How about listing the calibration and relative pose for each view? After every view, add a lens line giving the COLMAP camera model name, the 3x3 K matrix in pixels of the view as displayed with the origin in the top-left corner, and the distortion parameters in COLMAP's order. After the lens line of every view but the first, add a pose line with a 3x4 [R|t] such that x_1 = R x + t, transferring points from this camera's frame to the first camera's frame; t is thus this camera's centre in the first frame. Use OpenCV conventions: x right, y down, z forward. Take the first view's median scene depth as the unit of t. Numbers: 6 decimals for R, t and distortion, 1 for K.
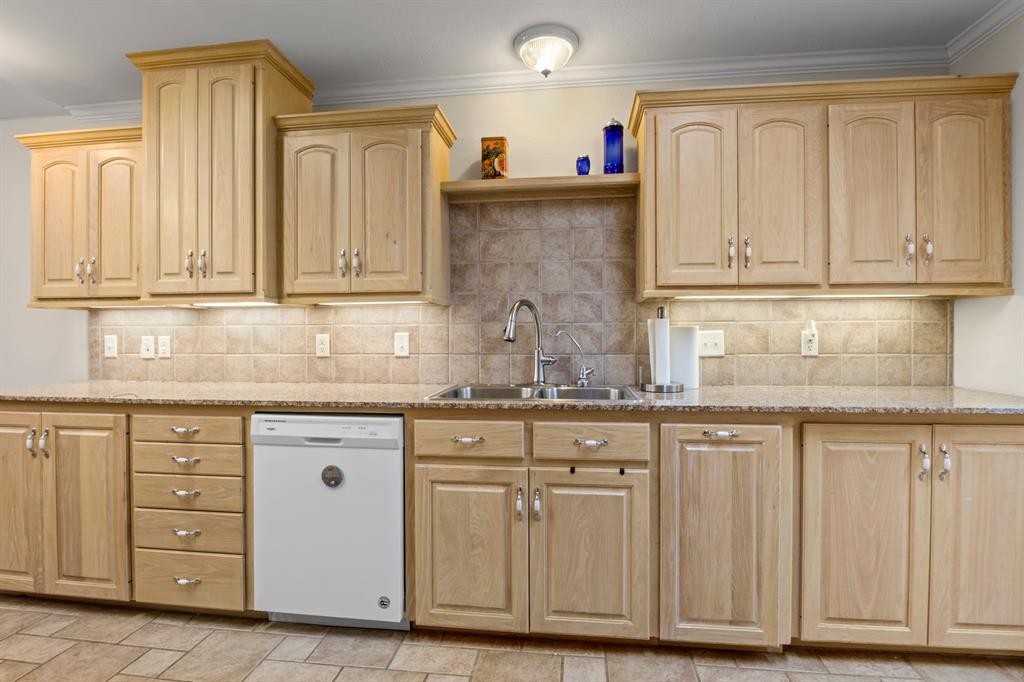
lens RADIAL K [[515.5, 0, 512.0], [0, 515.5, 341.0], [0, 0, 1]] dist [-0.013937, -0.000427]
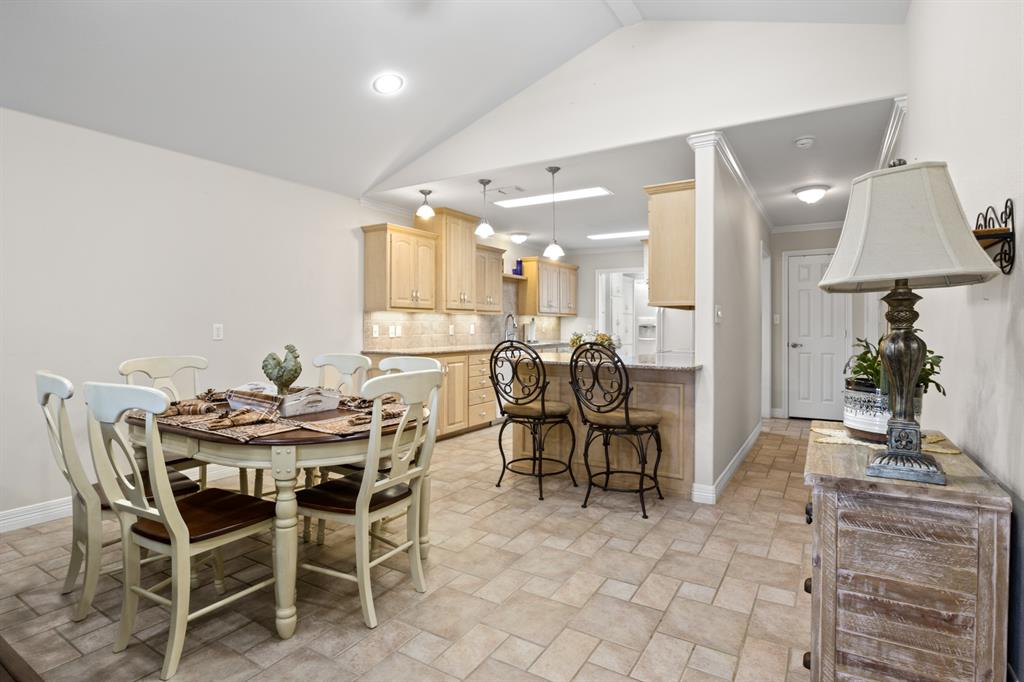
lens RADIAL K [[515.5, 0, 512.0], [0, 515.5, 341.0], [0, 0, 1]] dist [-0.013937, -0.000427]
pose [[0.417909, -0.024668, 0.908154, -2.477720], [-0.001563, 0.999610, 0.027871, -0.008286], [-0.908488, -0.013067, 0.417707, -0.265503]]
